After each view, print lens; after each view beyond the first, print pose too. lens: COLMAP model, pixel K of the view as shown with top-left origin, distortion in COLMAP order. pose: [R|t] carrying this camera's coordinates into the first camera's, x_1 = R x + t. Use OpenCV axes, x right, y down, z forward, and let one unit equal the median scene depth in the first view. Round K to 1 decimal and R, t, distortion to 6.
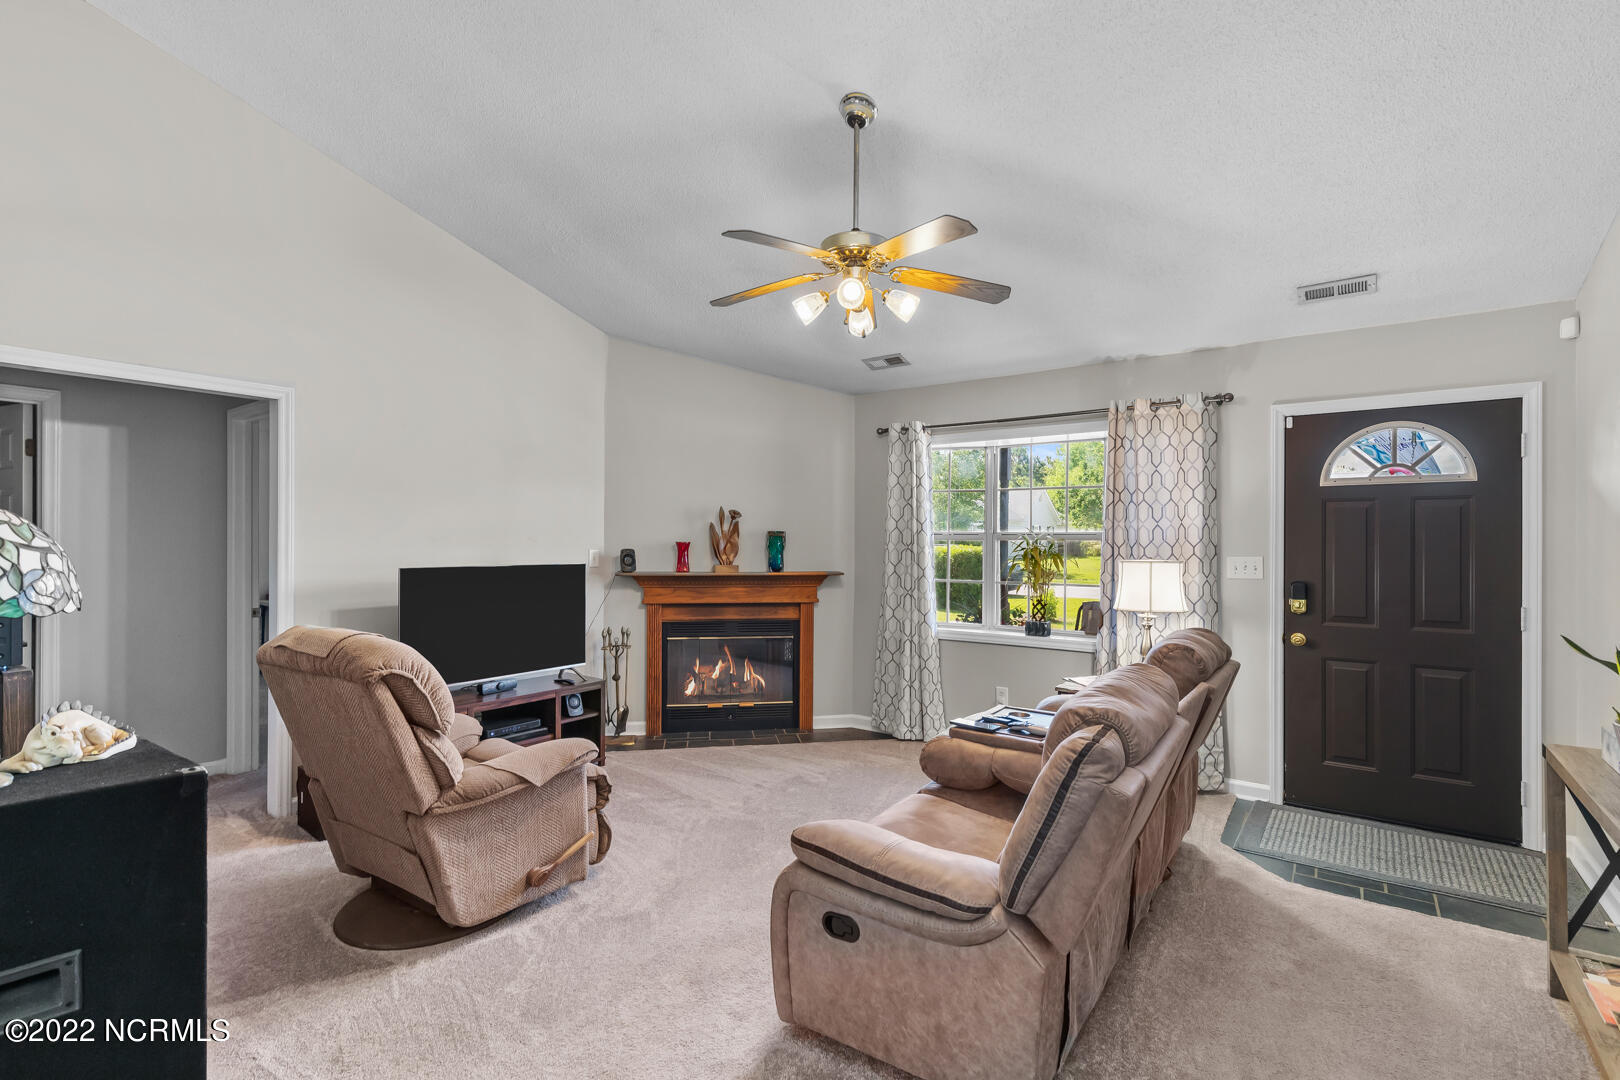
lens RADIAL K [[720.8, 0, 825.2], [0, 720.8, 536.0], [0, 0, 1]] dist [0.002116, -0.000081]
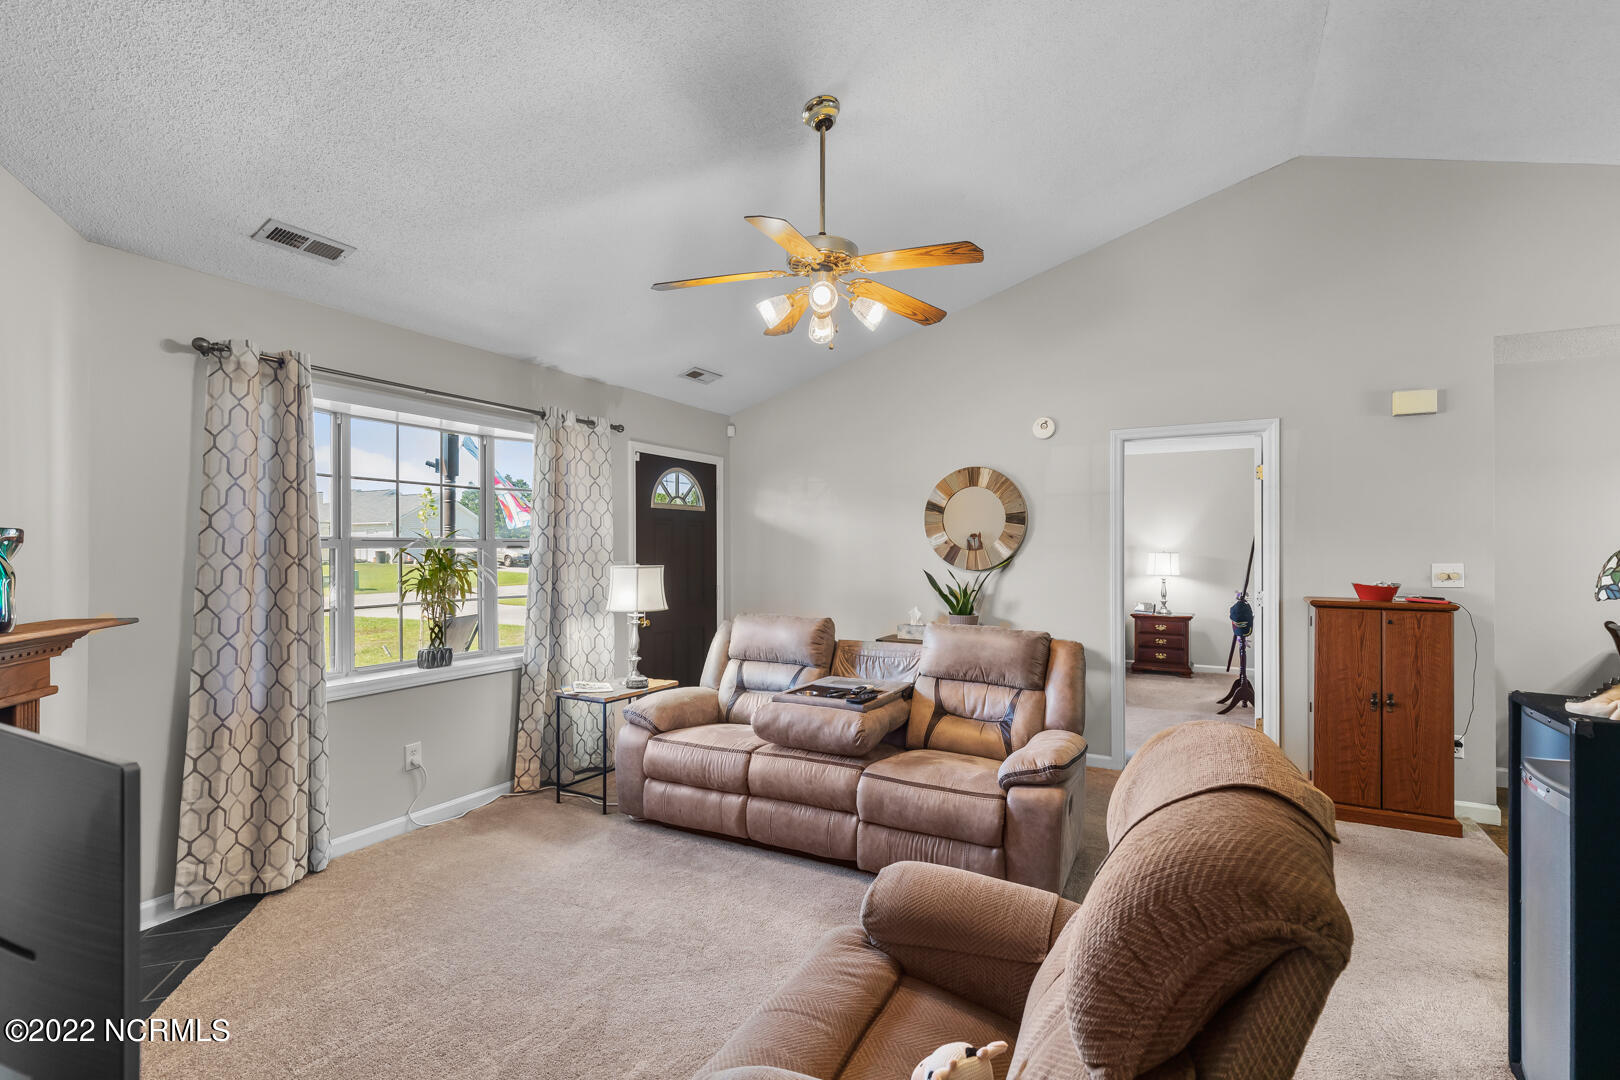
lens RADIAL K [[725.2, 0, 816.3], [0, 725.2, 547.8], [0, 0, 1]] dist [0.002386, 0.000255]
pose [[-0.123794, -0.006097, 0.992289, -0.679416], [-0.000057, 0.999981, 0.006137, 0.000368], [-0.992308, 0.000703, -0.123792, 0.811152]]
